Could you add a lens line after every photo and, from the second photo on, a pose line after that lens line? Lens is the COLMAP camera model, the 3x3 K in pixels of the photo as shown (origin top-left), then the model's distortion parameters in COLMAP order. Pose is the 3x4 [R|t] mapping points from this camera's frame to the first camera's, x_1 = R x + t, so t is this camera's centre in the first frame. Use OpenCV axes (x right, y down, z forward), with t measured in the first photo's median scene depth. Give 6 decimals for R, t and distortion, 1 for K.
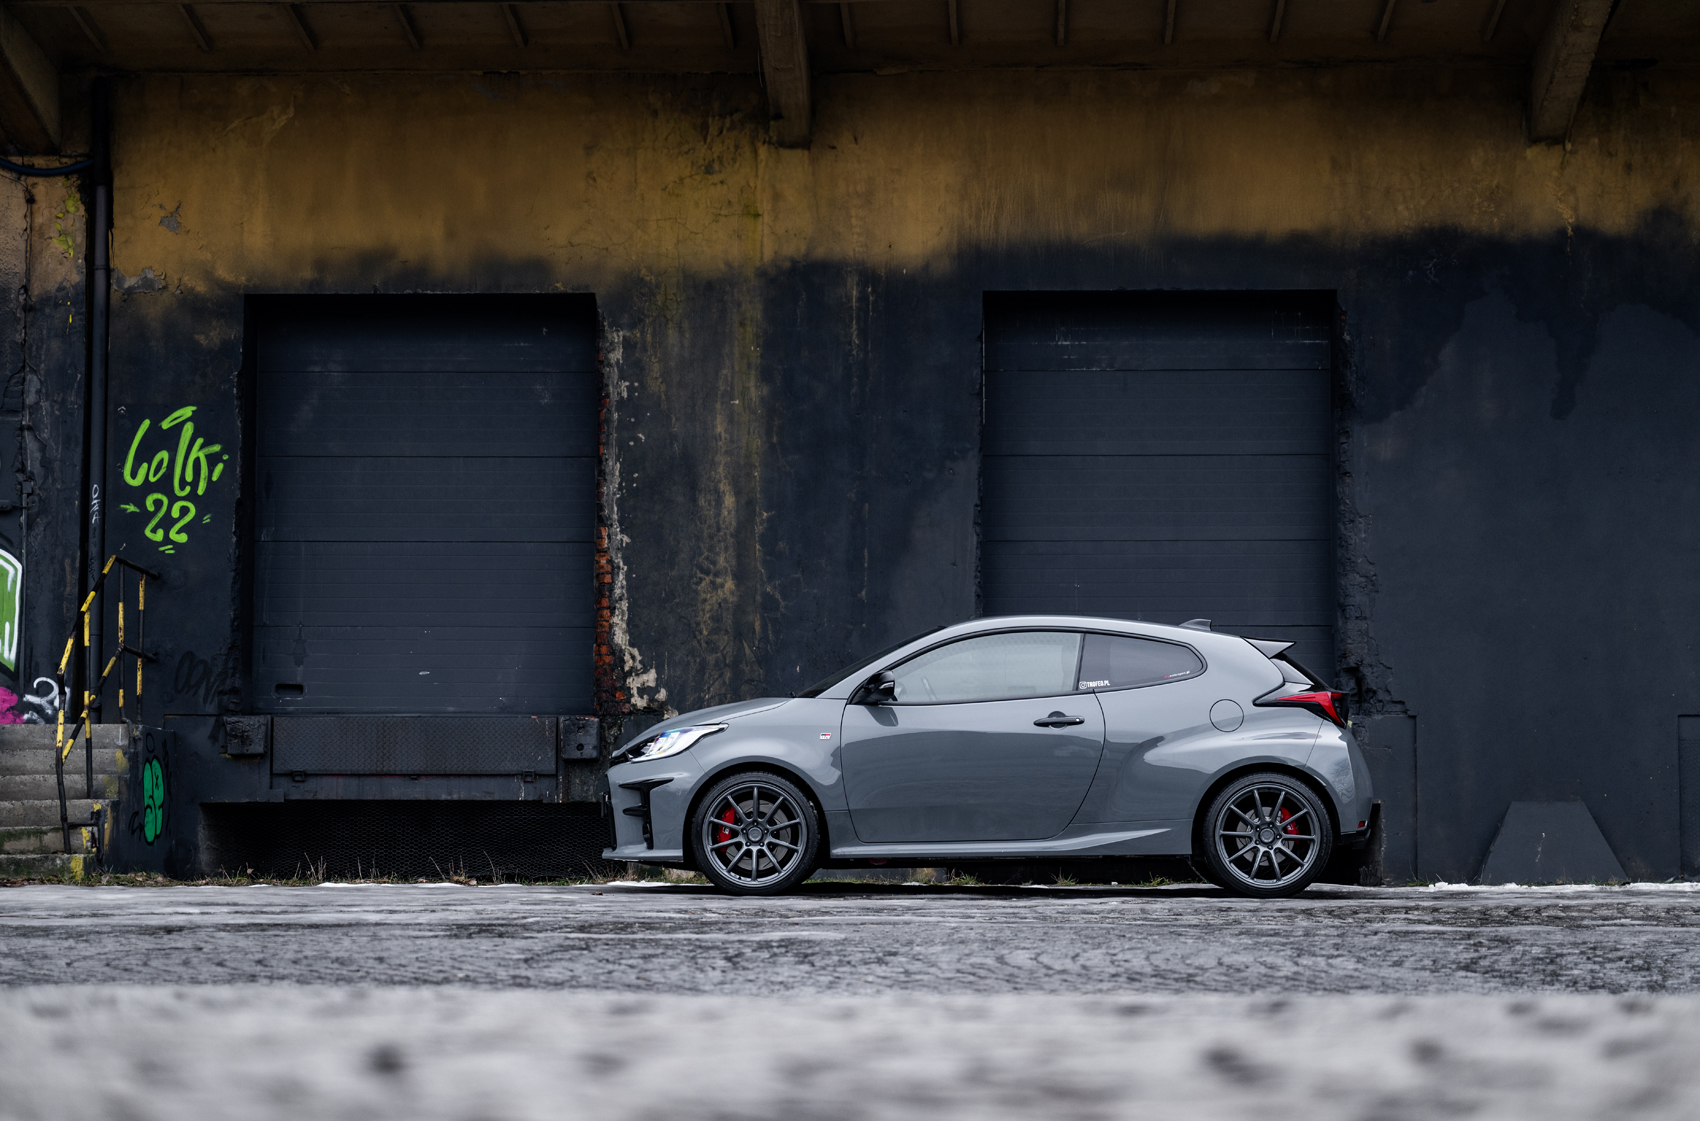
lens RADIAL K [[3387.1, 0, 850.0], [0, 3387.1, 560.5], [0, 0, 1]] dist [0.015371, 0.029882]
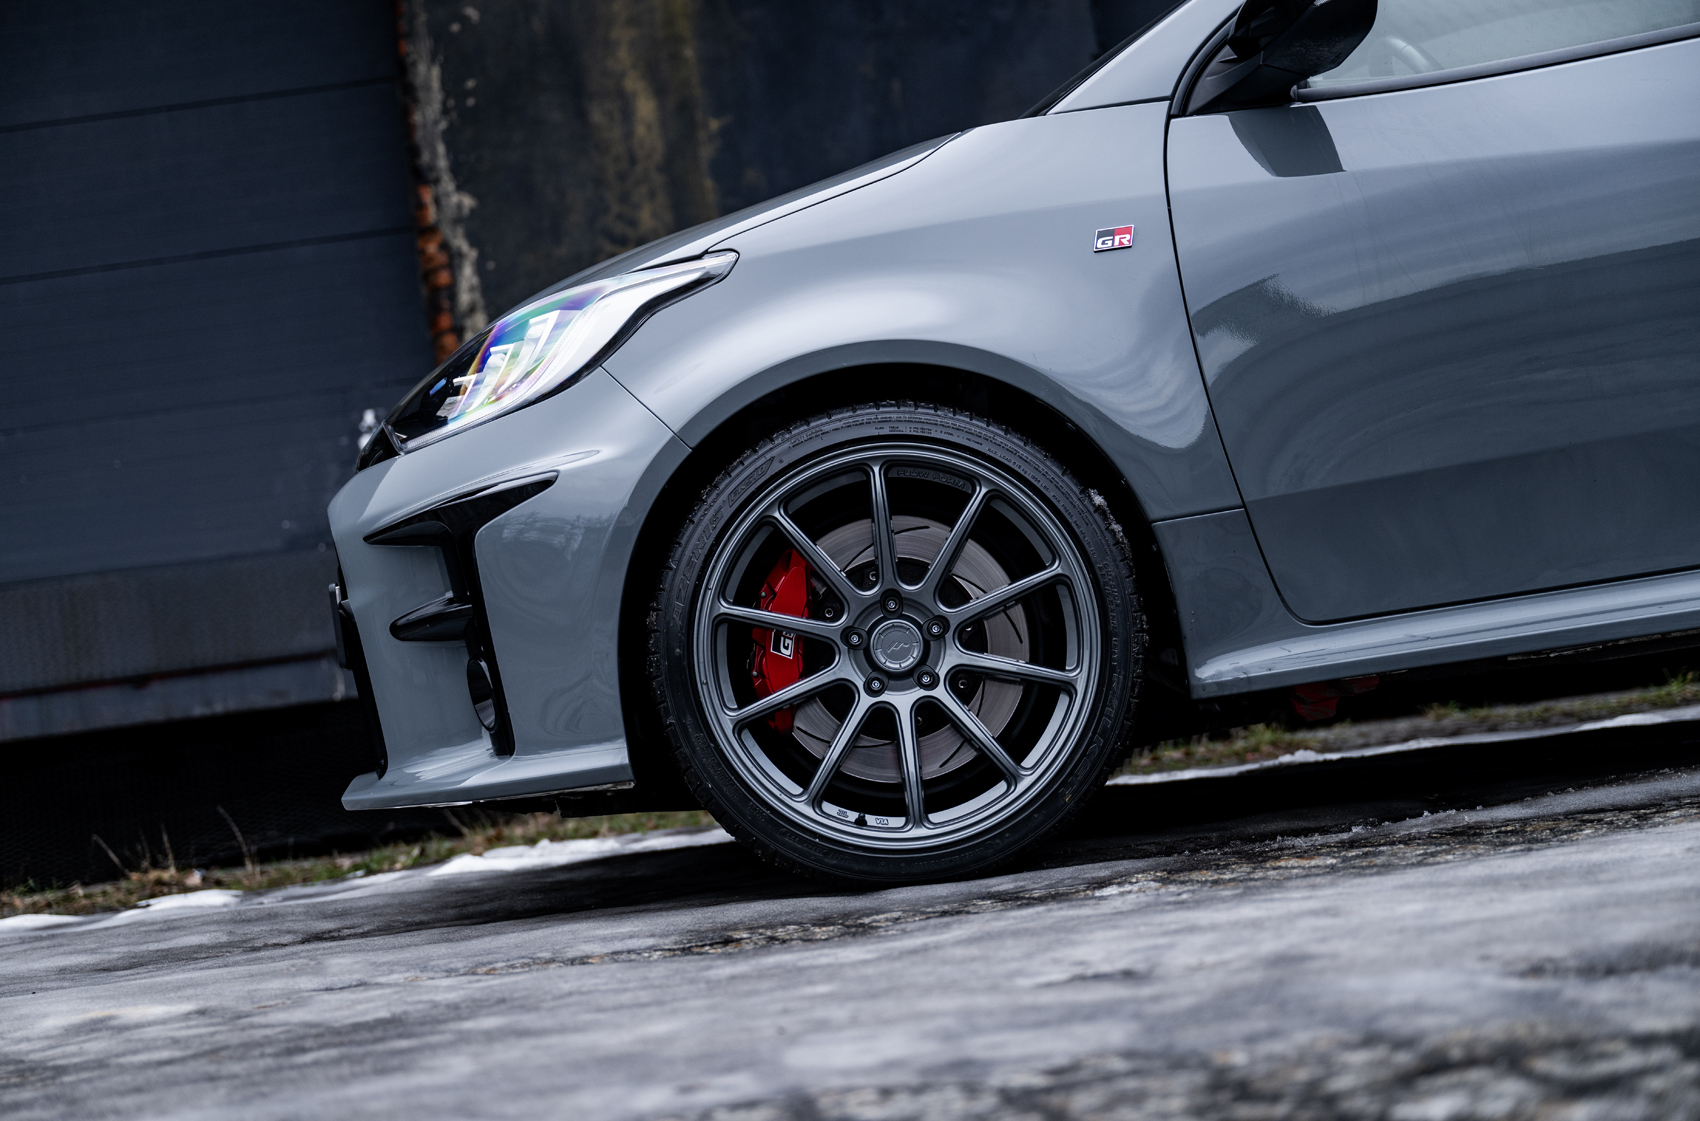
lens RADIAL K [[2676.0, 0, 850.0], [0, 2676.0, 560.5], [0, 0, 1]] dist [-0.008338, -0.029273]
pose [[0.991067, -0.129294, 0.032712, -0.026550], [0.128569, 0.991425, 0.023382, 0.049121], [-0.035455, -0.018967, 0.999191, 0.565435]]
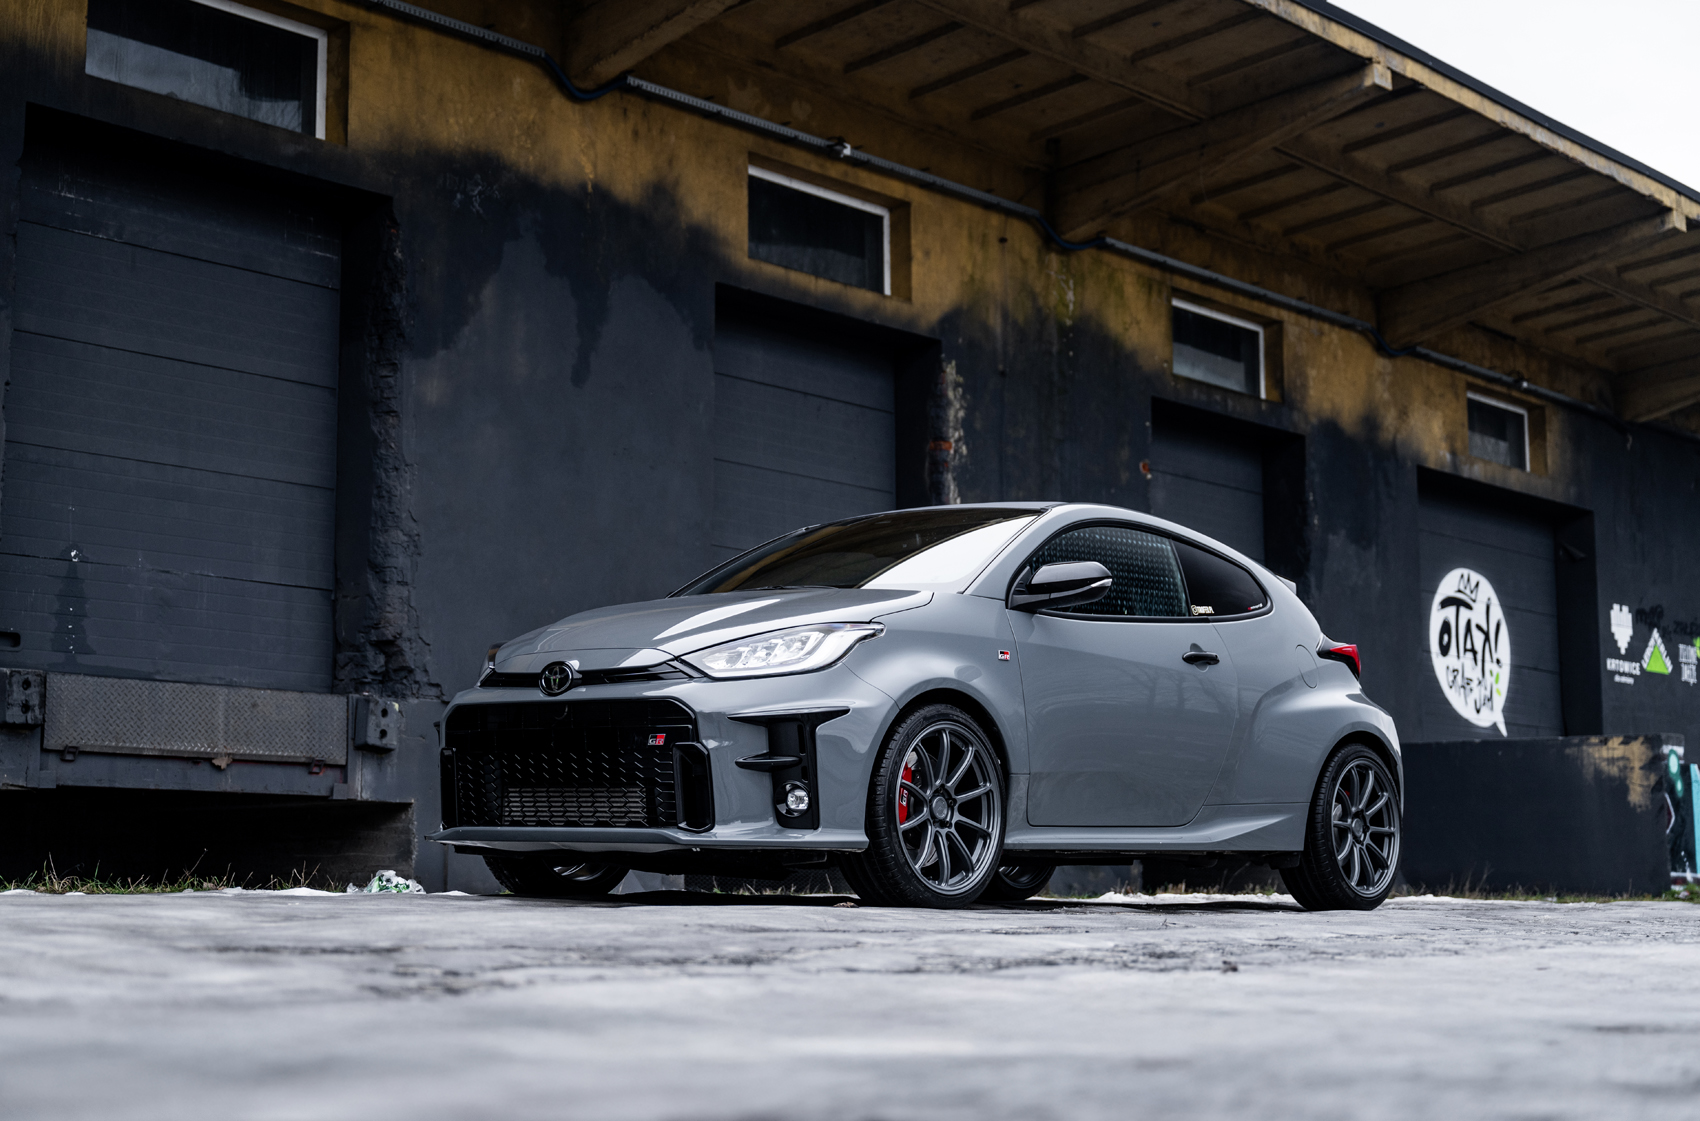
lens RADIAL K [[2600.7, 0, 850.0], [0, 2600.7, 560.5], [0, 0, 1]] dist [-0.018251, -0.018729]
pose [[0.643678, 0.101373, 0.758553, -0.278859], [-0.073640, 0.994793, -0.070456, 0.050318], [-0.761746, -0.010509, 0.647791, 0.506859]]
